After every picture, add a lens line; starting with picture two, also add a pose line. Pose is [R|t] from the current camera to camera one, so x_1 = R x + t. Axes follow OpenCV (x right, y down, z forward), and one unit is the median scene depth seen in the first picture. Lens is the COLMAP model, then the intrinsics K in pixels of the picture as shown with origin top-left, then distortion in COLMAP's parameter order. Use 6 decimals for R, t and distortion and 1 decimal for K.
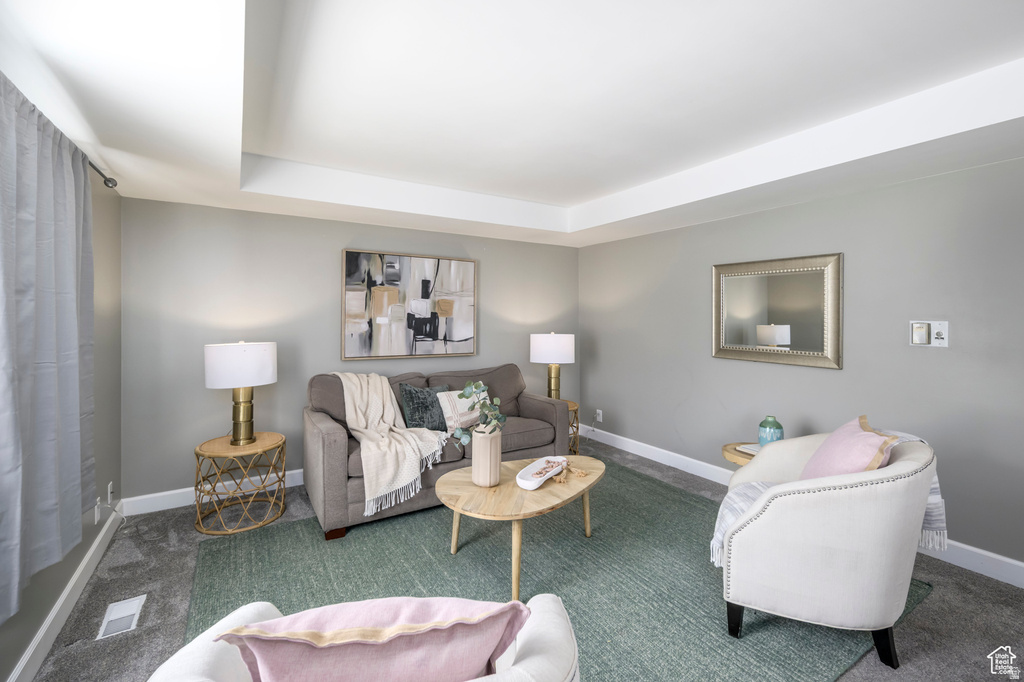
lens RADIAL K [[448.0, 0, 517.7], [0, 448.0, 345.8], [0, 0, 1]] dist [0.006179, -0.000176]
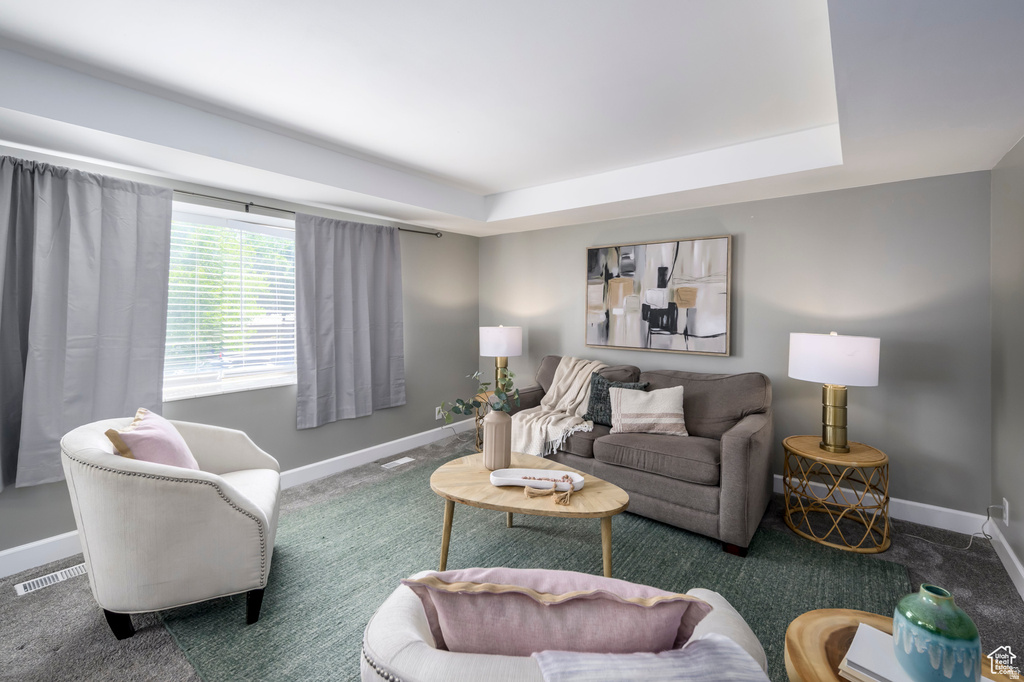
lens RADIAL K [[449.9, 0, 507.3], [0, 449.9, 330.3], [0, 0, 1]] dist [0.001991, 0.000040]
pose [[0.329828, 0.036077, -0.943351, 0.559912], [-0.067306, 0.997625, 0.014620, -0.011342], [0.941639, 0.058671, 0.331473, 0.409607]]
